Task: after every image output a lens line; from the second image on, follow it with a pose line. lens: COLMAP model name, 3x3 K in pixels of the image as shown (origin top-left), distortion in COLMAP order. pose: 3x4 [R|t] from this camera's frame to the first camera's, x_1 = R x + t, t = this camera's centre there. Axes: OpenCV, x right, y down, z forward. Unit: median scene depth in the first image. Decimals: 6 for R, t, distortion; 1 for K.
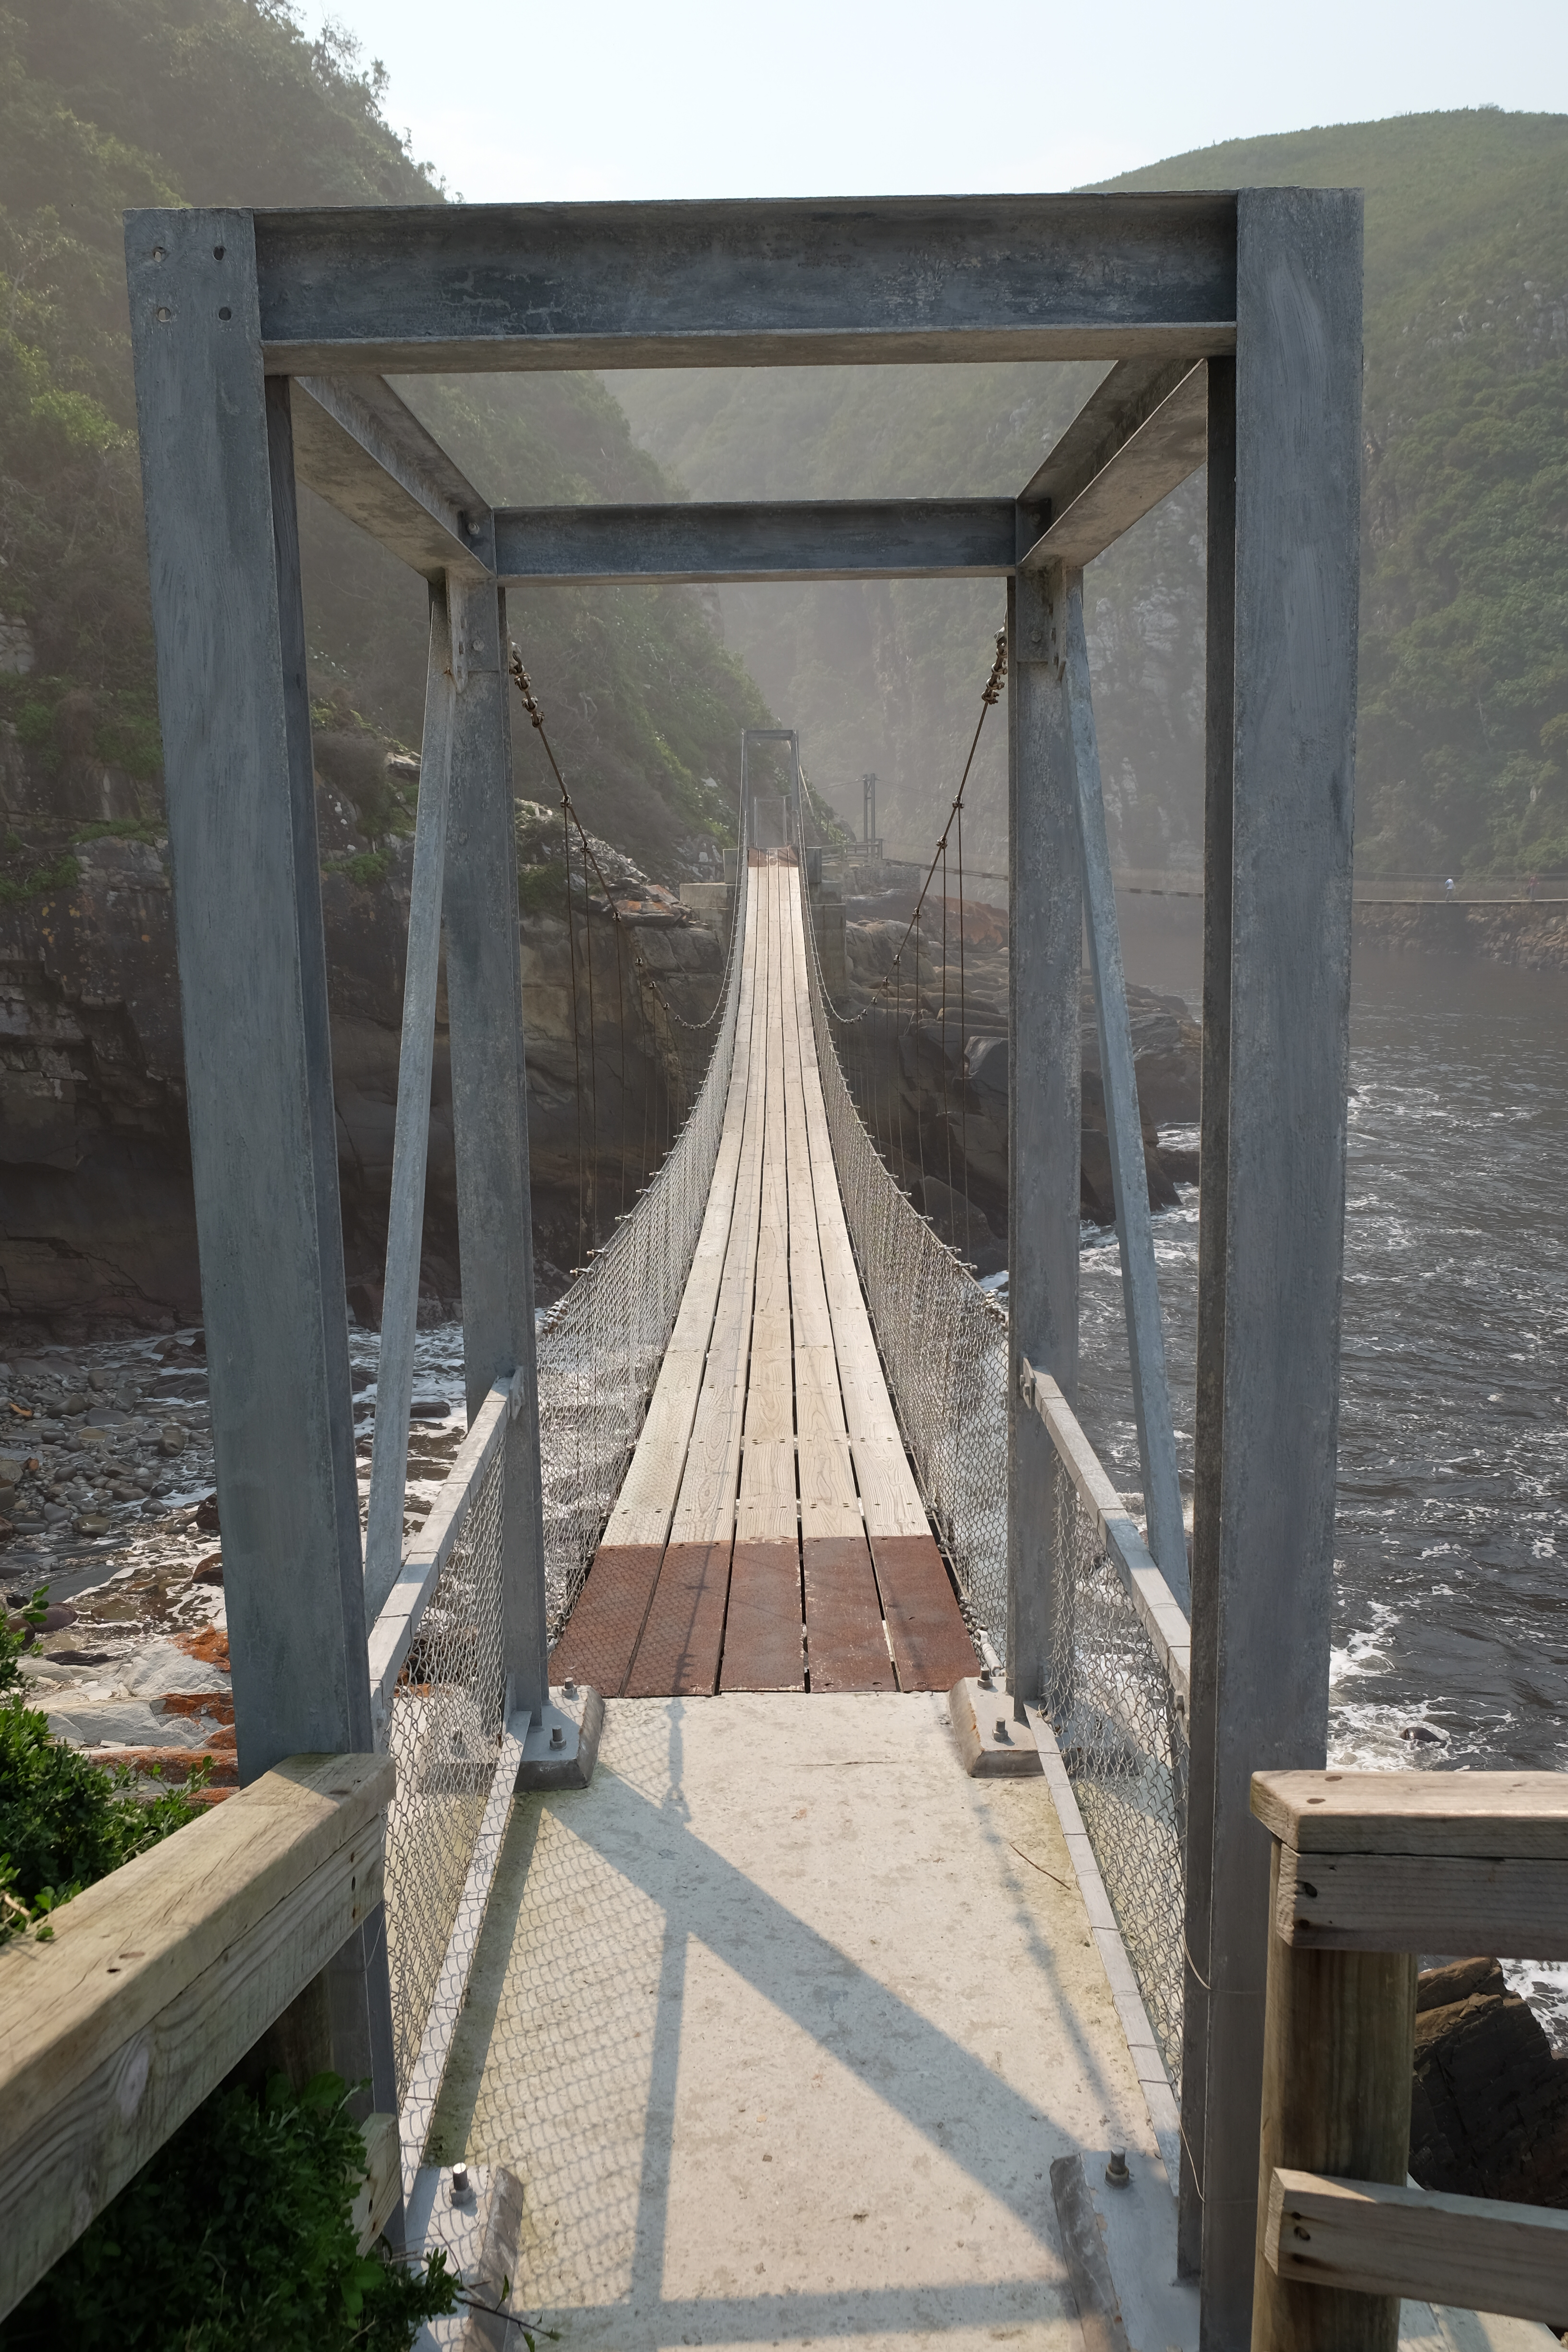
lens RADIAL K [[1888.0, 0, 808.9], [0, 1888.0, 1139.0], [0, 0, 1]] dist [-0.017182, 0.029570]
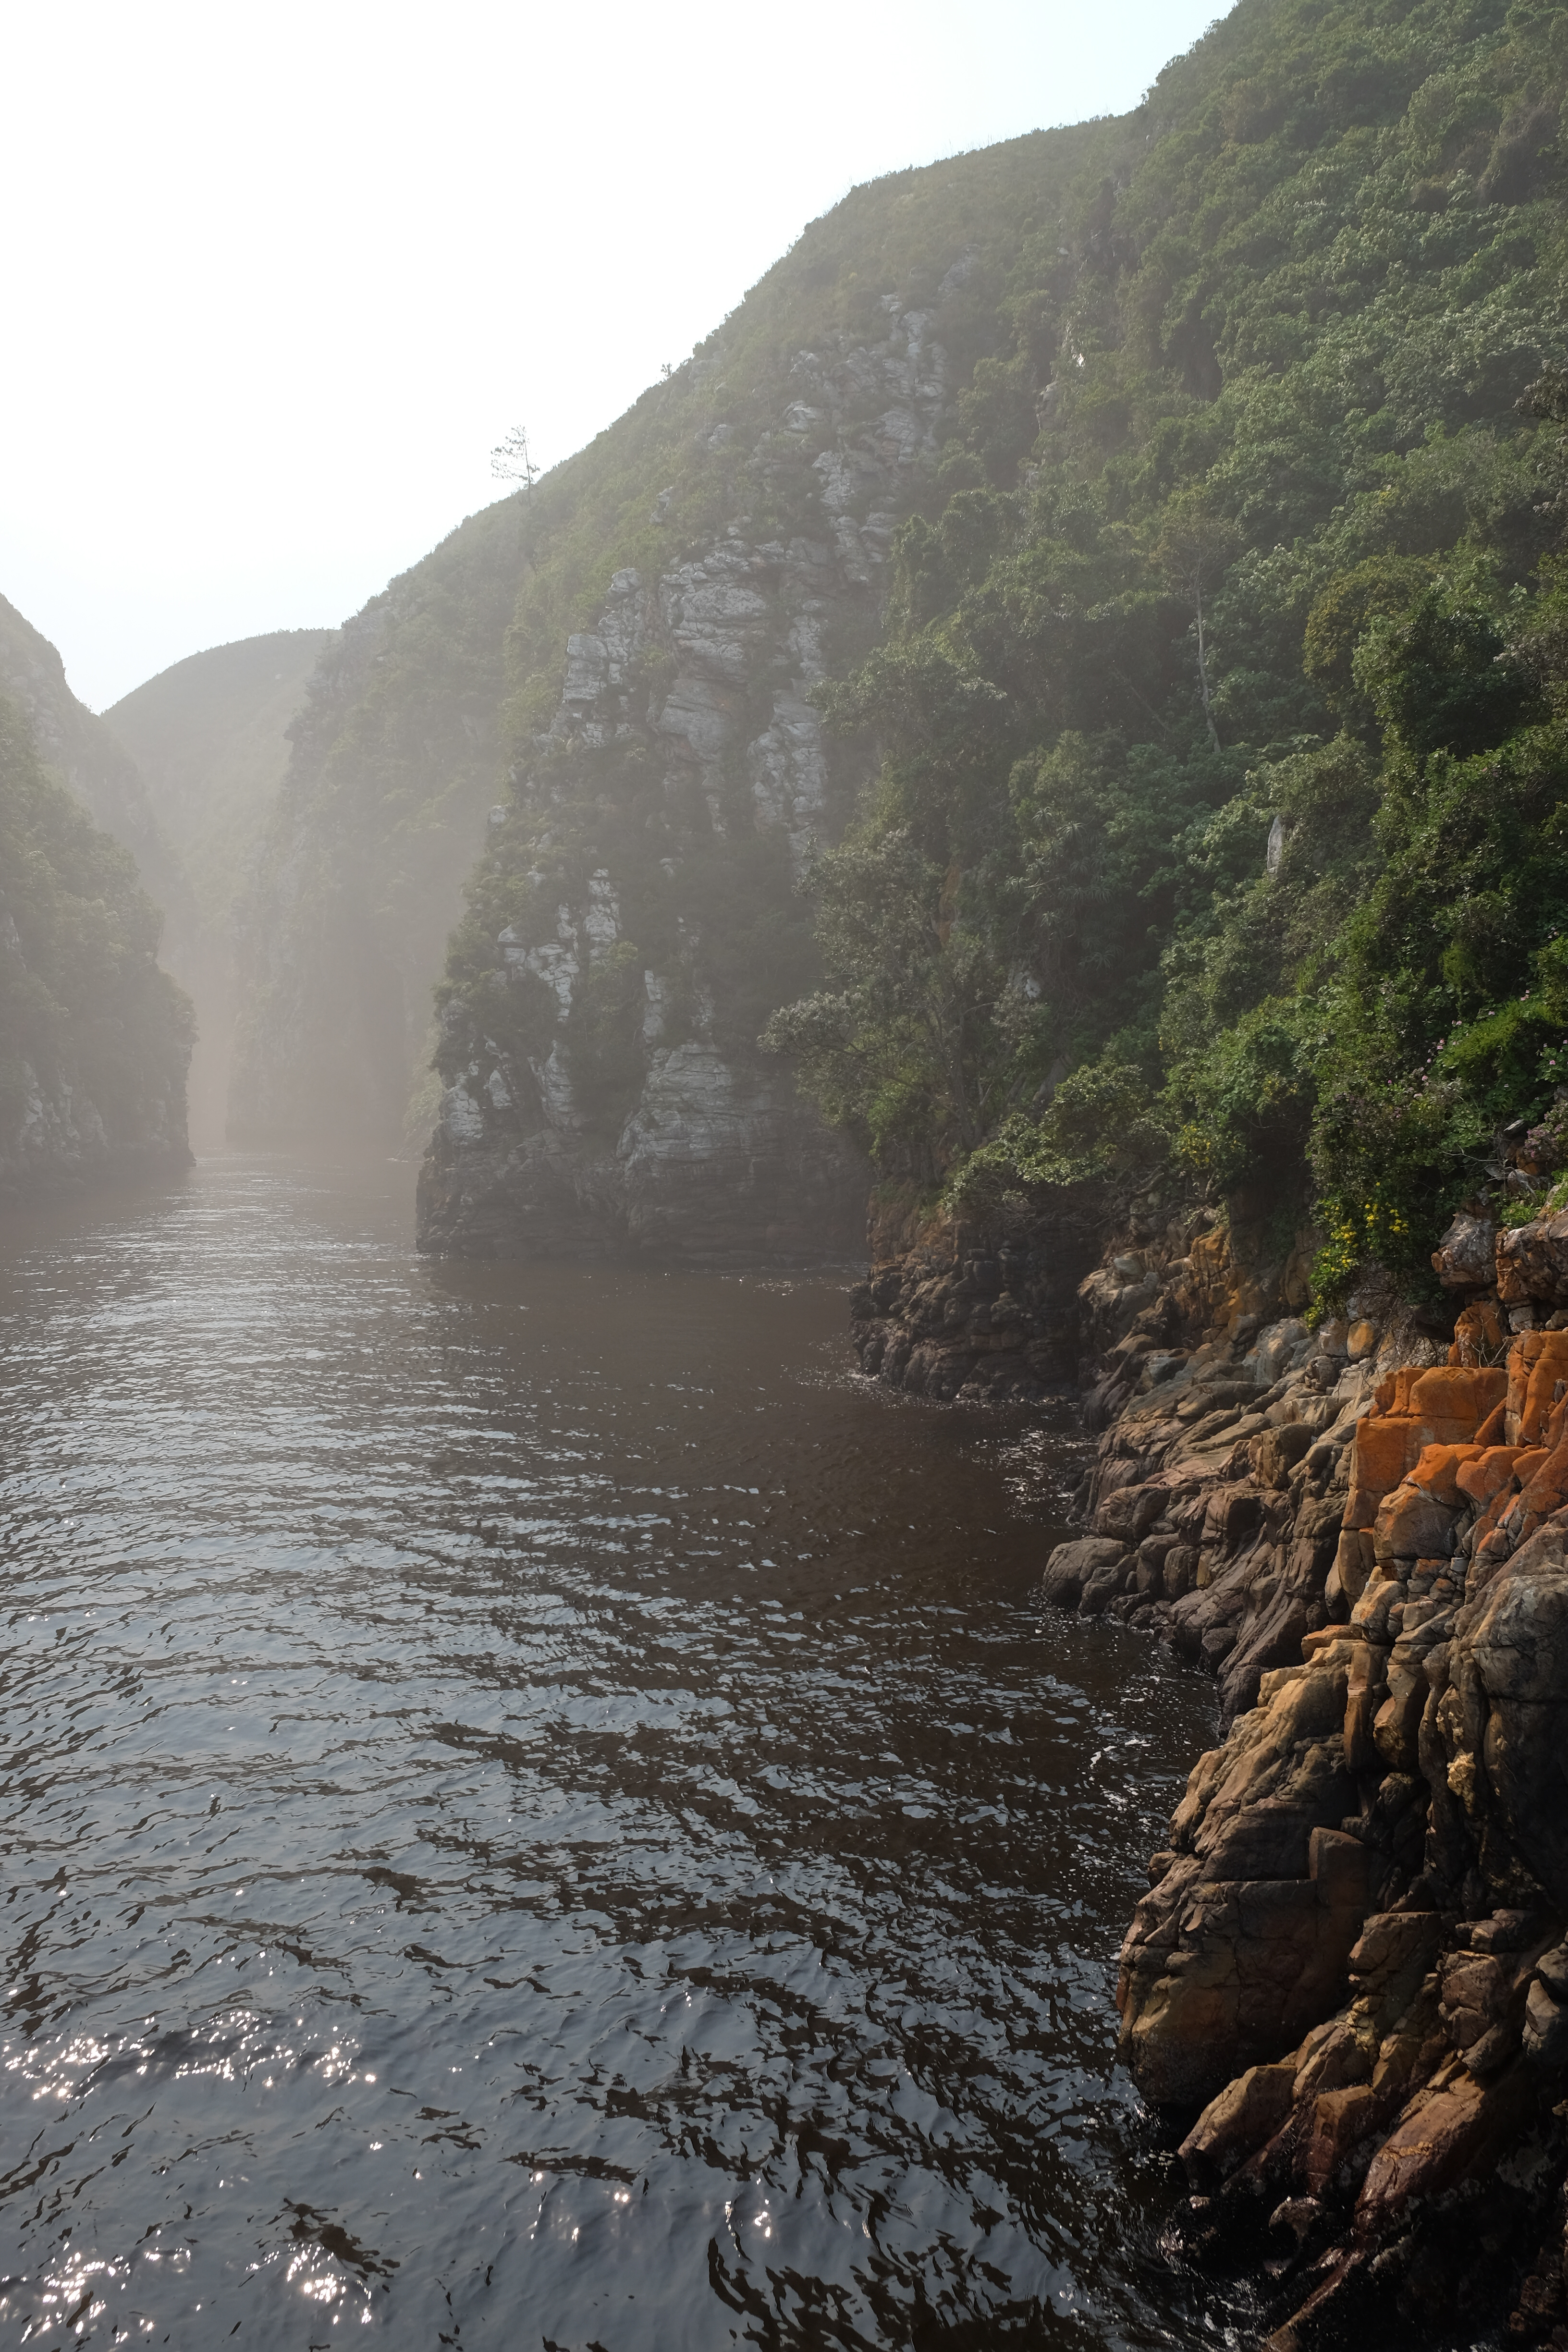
lens RADIAL K [[1888.0, 0, 808.9], [0, 1888.0, 1139.0], [0, 0, 1]] dist [-0.017182, 0.029570]
pose [[0.996767, 0.012673, -0.079342, 0.300549], [-0.022344, 0.992252, -0.122217, -0.094705], [0.077178, 0.123595, 0.989327, 0.648495]]
